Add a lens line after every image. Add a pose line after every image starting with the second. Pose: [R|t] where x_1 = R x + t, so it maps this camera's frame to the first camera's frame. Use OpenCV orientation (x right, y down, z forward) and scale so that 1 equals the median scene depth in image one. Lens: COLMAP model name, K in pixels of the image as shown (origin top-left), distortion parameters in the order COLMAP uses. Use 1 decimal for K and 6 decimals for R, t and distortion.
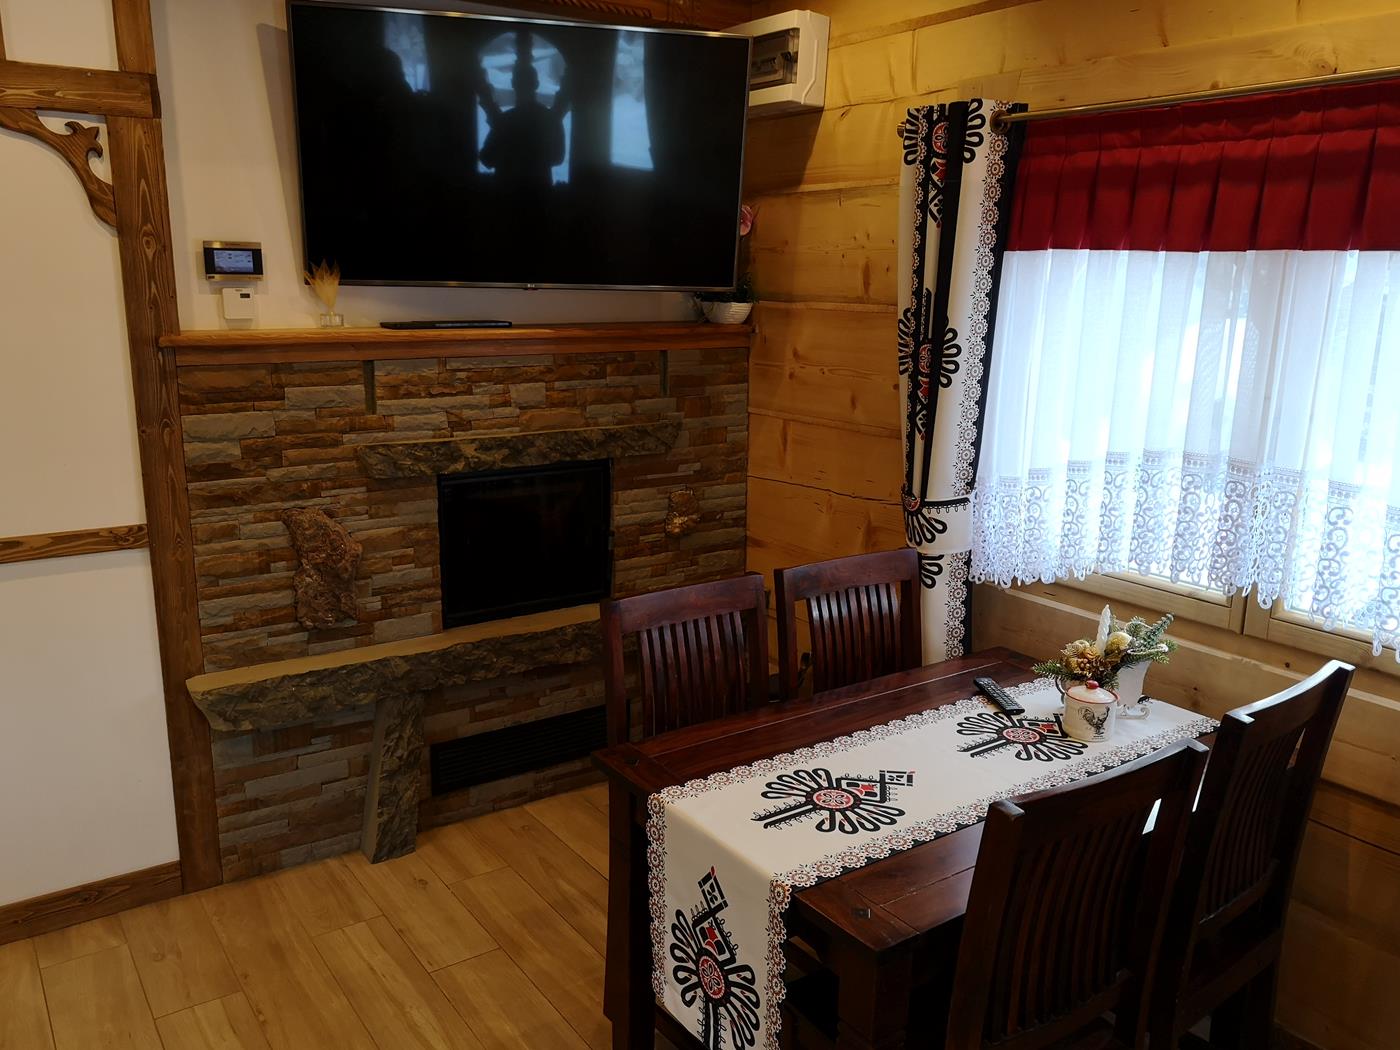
lens RADIAL K [[1119.2, 0, 700.8], [0, 1119.2, 530.5], [0, 0, 1]] dist [0.001946, 0.003617]
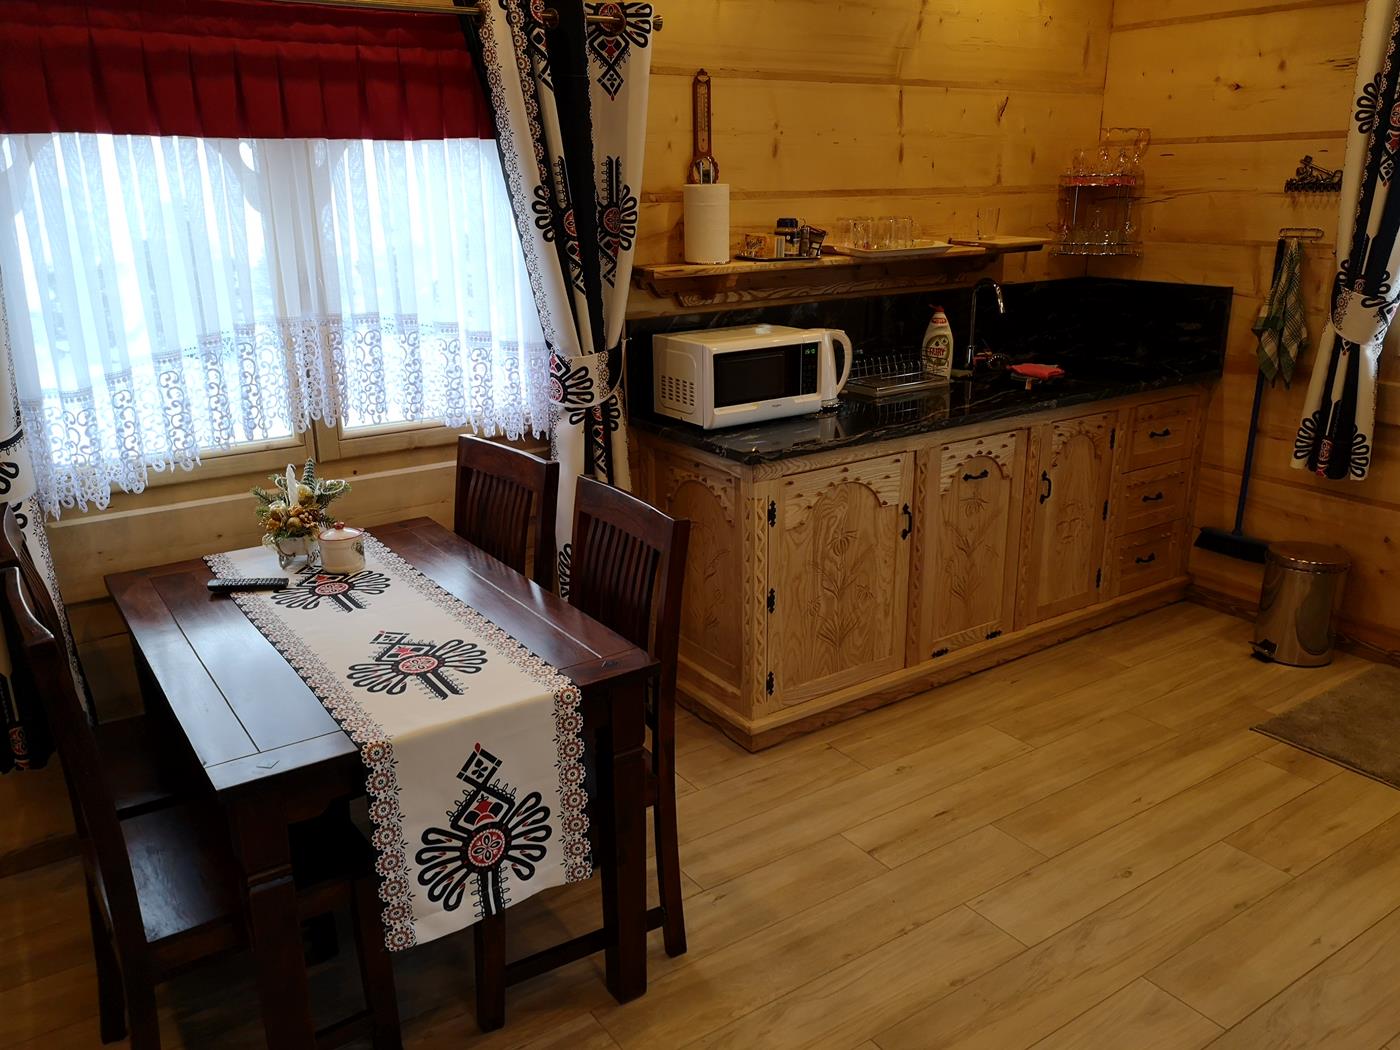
lens RADIAL K [[1119.2, 0, 701.1], [0, 1119.2, 526.6], [0, 0, 1]] dist [0.001946, 0.003617]
pose [[0.008146, -0.311304, 0.950276, -0.825979], [0.234774, 0.924340, 0.300795, -0.133106], [-0.972016, 0.220650, 0.080615, 0.614248]]
